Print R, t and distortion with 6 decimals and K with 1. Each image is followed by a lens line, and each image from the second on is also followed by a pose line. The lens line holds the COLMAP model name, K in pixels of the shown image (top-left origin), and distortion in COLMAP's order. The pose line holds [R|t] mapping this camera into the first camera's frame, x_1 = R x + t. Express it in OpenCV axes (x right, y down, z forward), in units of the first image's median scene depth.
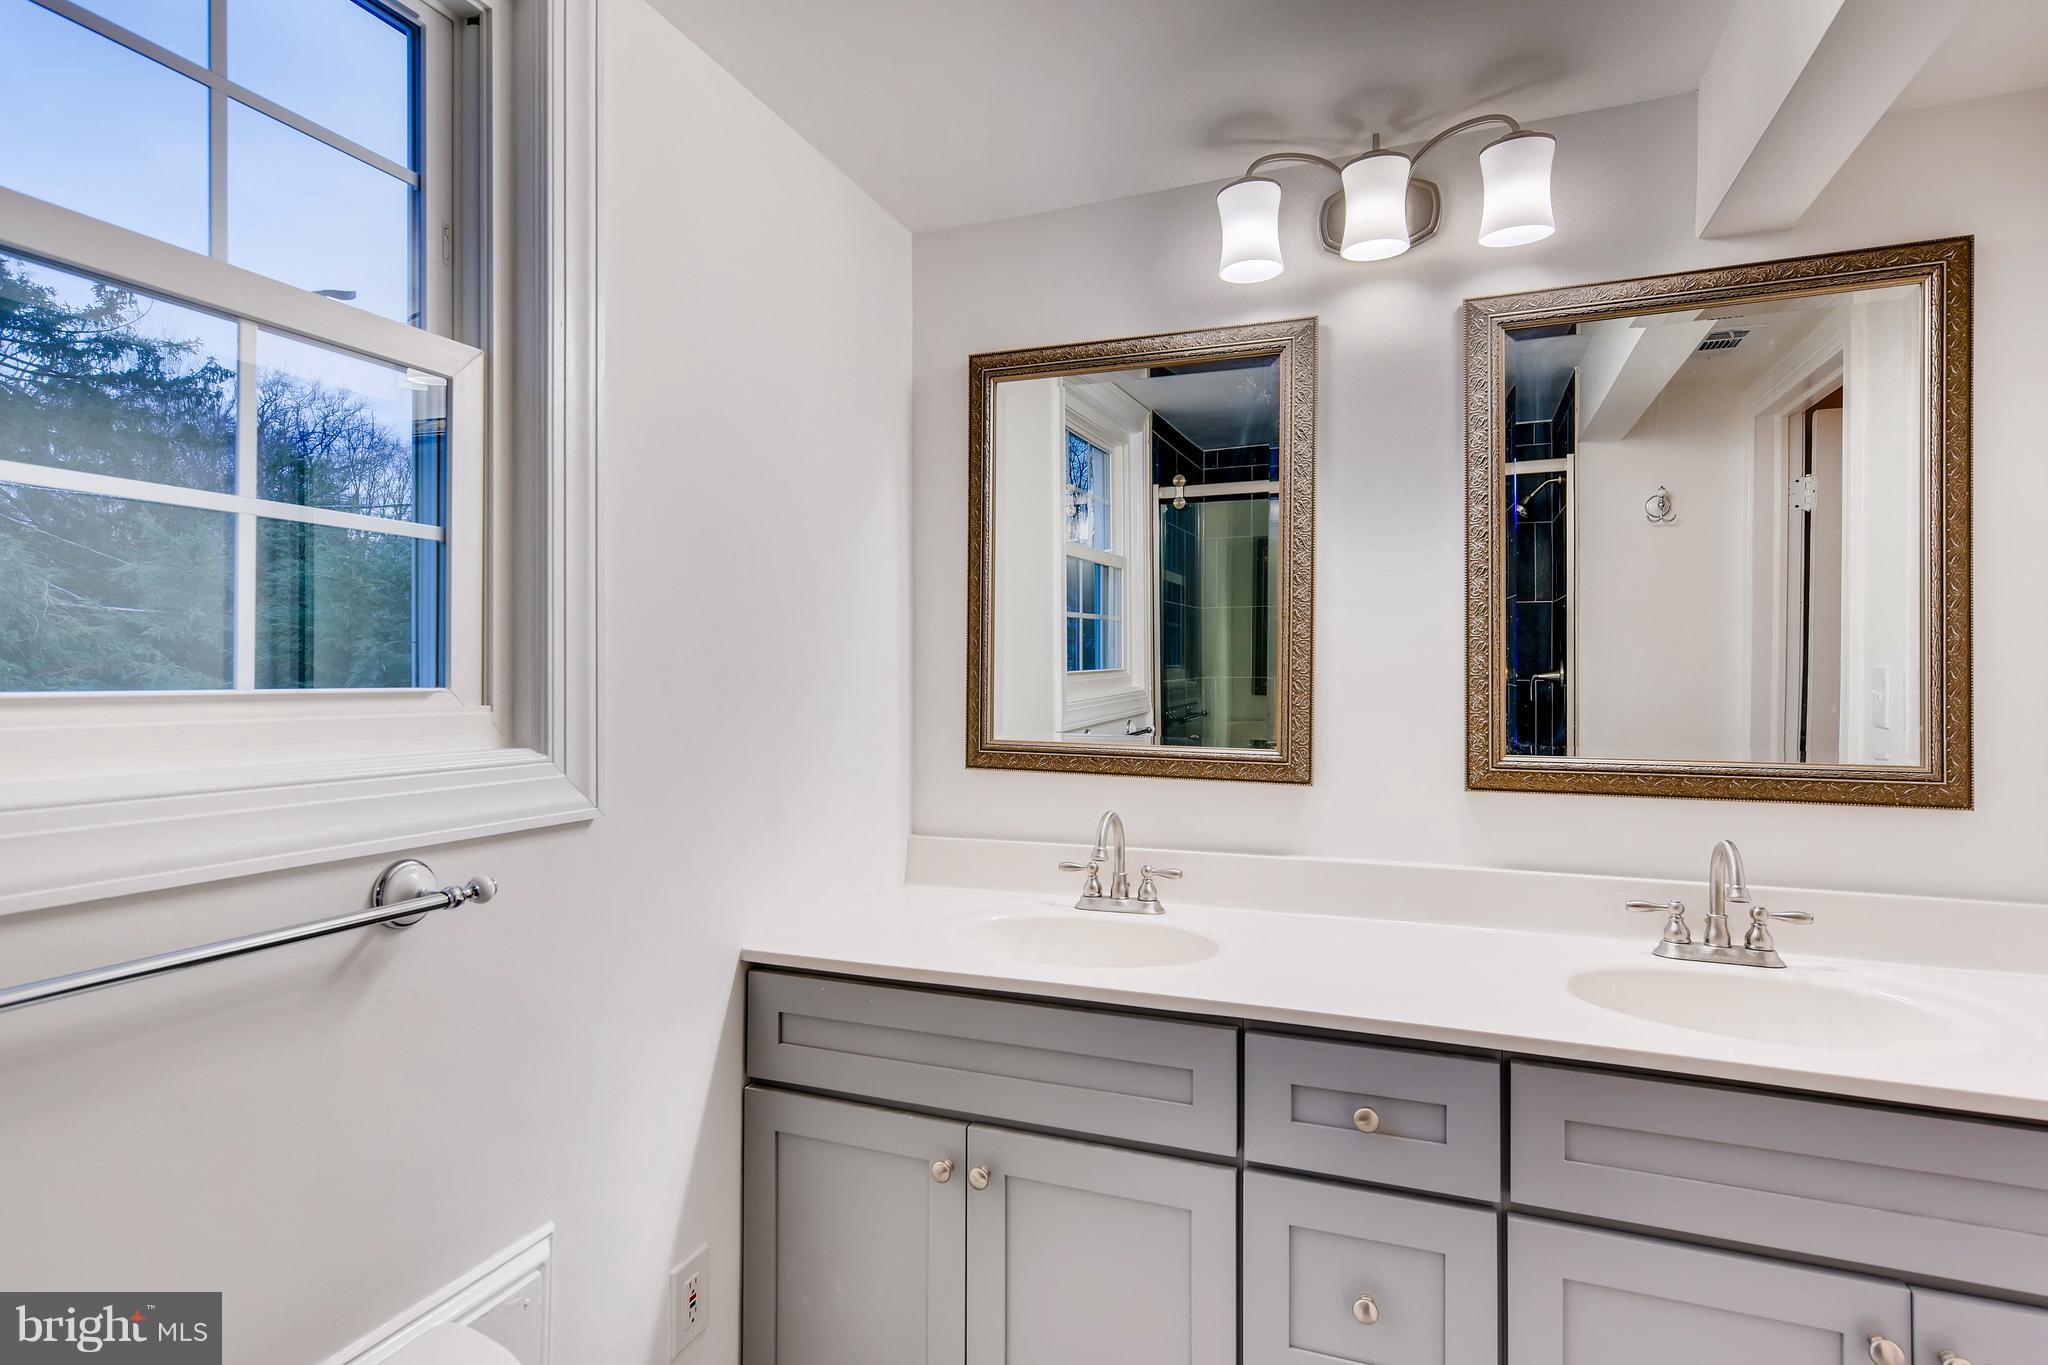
lens RADIAL K [[1038.6, 0, 1022.8], [0, 1038.6, 670.9], [0, 0, 1]] dist [-0.001355, 0.002752]
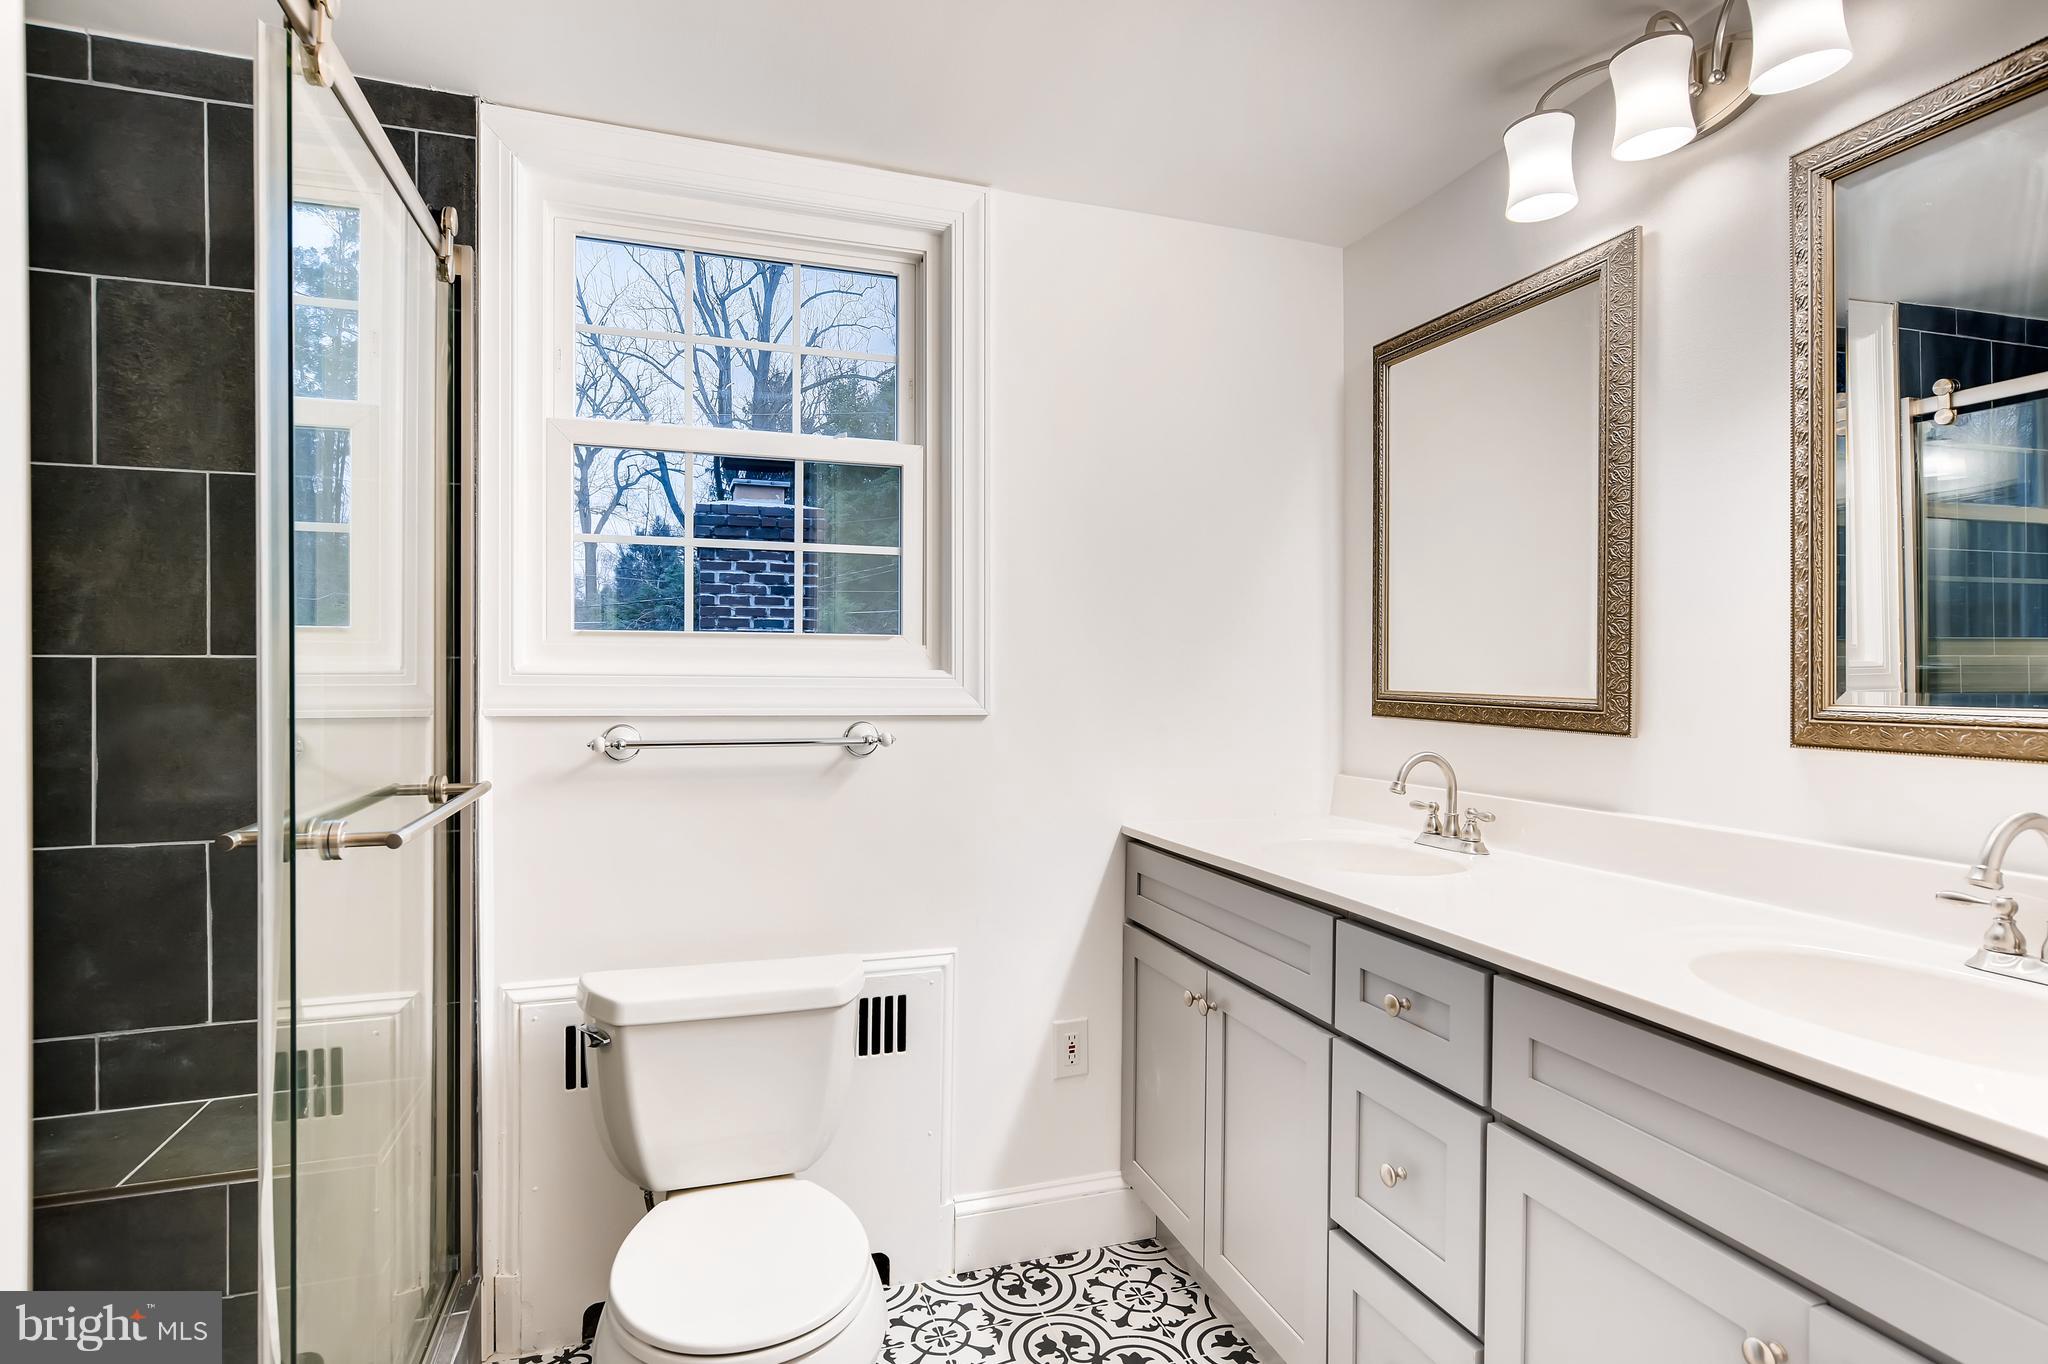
lens RADIAL K [[1038.6, 0, 1020.0], [0, 1038.6, 681.6], [0, 0, 1]] dist [-0.001355, 0.002752]
pose [[0.643328, 0.007550, -0.765554, 0.674665], [-0.000437, 0.999955, 0.009495, 0.055766], [0.765591, -0.005773, 0.643302, -0.012787]]
